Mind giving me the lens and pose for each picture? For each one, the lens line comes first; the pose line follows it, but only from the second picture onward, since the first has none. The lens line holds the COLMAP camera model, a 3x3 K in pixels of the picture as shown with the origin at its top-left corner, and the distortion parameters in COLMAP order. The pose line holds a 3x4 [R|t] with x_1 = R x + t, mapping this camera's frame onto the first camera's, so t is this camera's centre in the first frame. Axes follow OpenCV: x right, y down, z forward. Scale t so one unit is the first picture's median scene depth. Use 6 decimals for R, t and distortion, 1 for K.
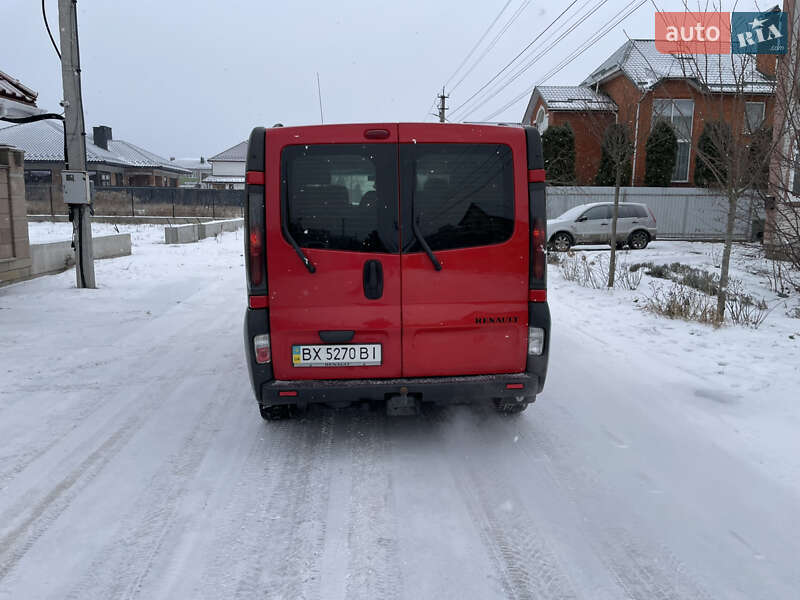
lens RADIAL K [[607.0, 0, 398.8], [0, 607.0, 295.5], [0, 0, 1]] dist [0.094582, -0.133671]
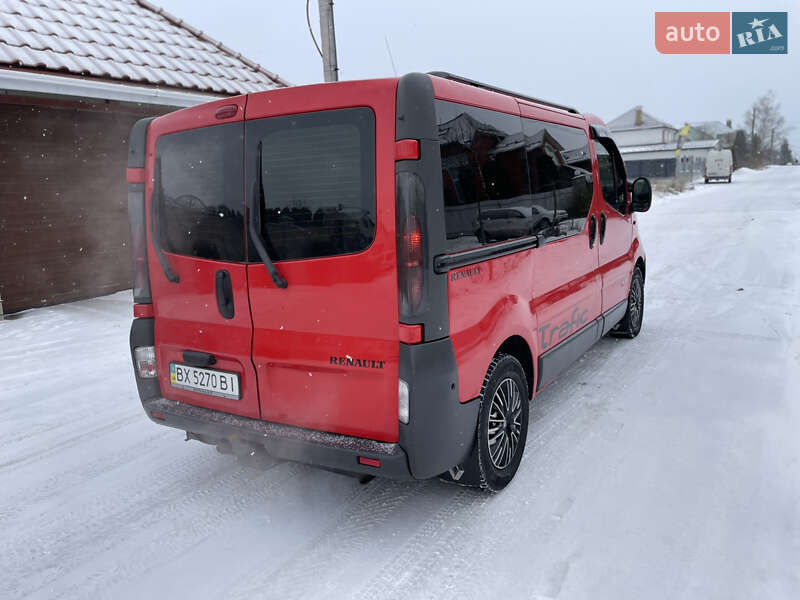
lens RADIAL K [[607.0, 0, 398.8], [0, 607.0, 295.5], [0, 0, 1]] dist [0.094582, -0.133671]
pose [[0.808055, 0.064362, -0.585581, 0.612408], [-0.039562, 0.997699, 0.055066, -0.077841], [0.587777, -0.021329, 0.808741, 0.472042]]
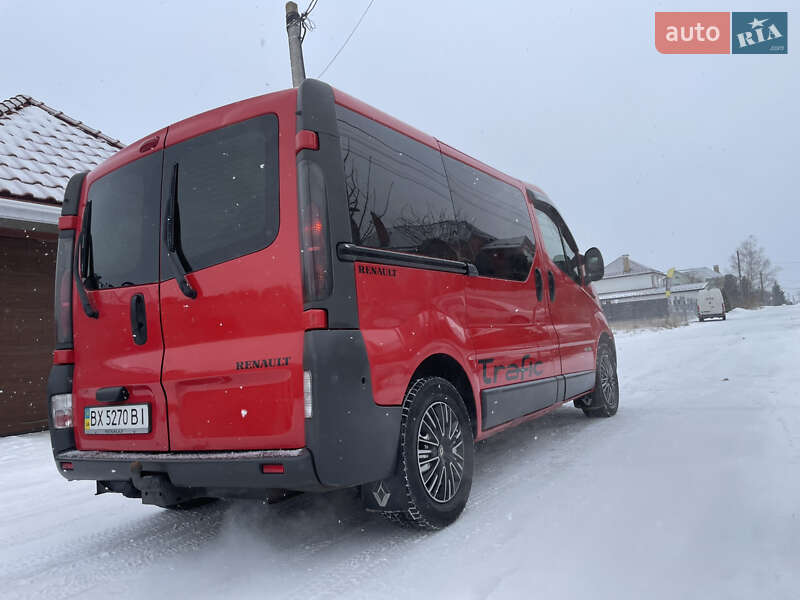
lens RADIAL K [[608.4, 0, 400.2], [0, 608.4, 297.1], [0, 0, 1]] dist [0.086666, -0.119518]
pose [[0.802814, -0.120887, -0.583845, 0.683878], [0.003867, 0.980265, -0.197649, 0.102305], [0.596216, 0.156418, 0.787438, 0.564709]]
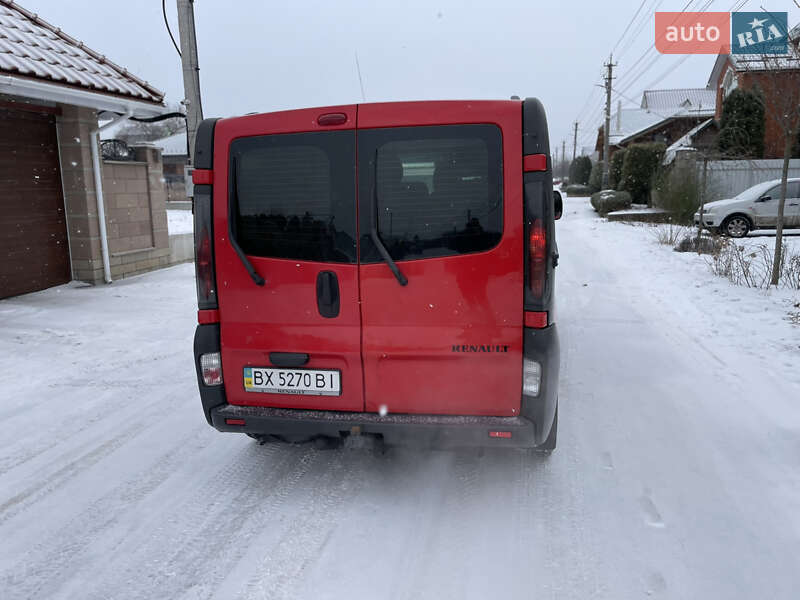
lens RADIAL K [[607.0, 0, 398.8], [0, 607.0, 295.5], [0, 0, 1]] dist [0.094582, -0.133671]
pose [[0.961096, 0.024650, -0.275111, 0.278933], [-0.016656, 0.999369, 0.031356, -0.052131], [0.275710, -0.025554, 0.960901, 0.217369]]
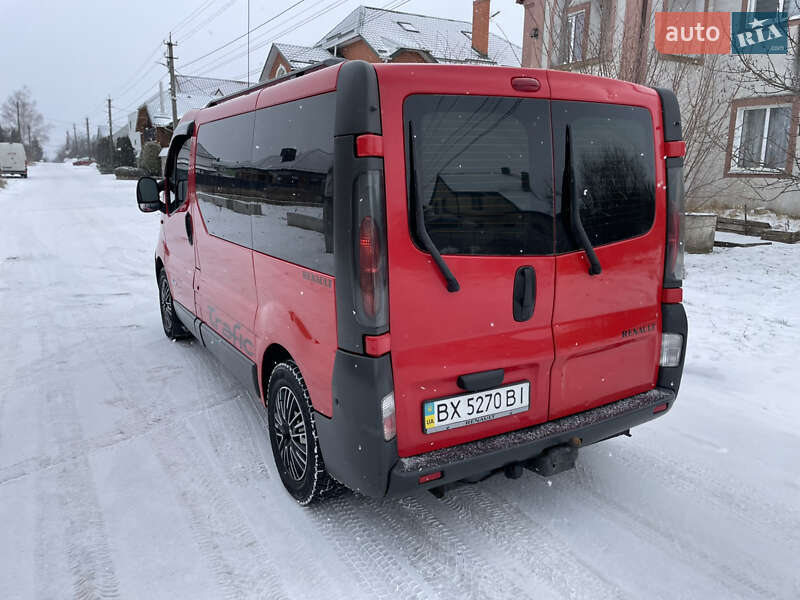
lens RADIAL K [[607.0, 0, 398.8], [0, 607.0, 295.5], [0, 0, 1]] dist [0.094582, -0.133671]
pose [[0.895095, -0.082752, 0.438128, -0.477338], [0.057100, 0.995810, 0.071431, -0.082461], [-0.442203, -0.038920, 0.896070, 0.423228]]
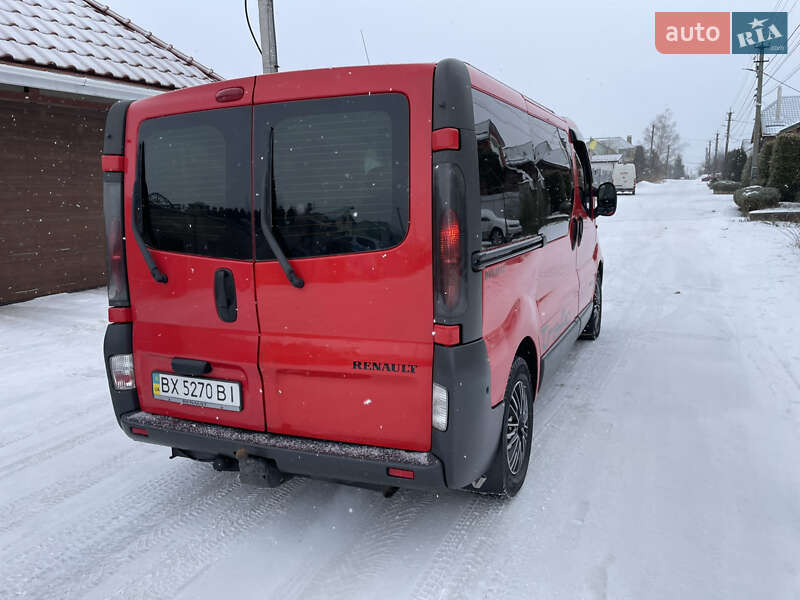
lens RADIAL K [[608.4, 0, 400.2], [0, 608.4, 297.1], [0, 0, 1]] dist [0.086666, -0.119518]
pose [[0.880676, 0.056035, -0.470393, 0.485546], [-0.041456, 0.998286, 0.041305, -0.062772], [0.471902, -0.016876, 0.881490, 0.440779]]
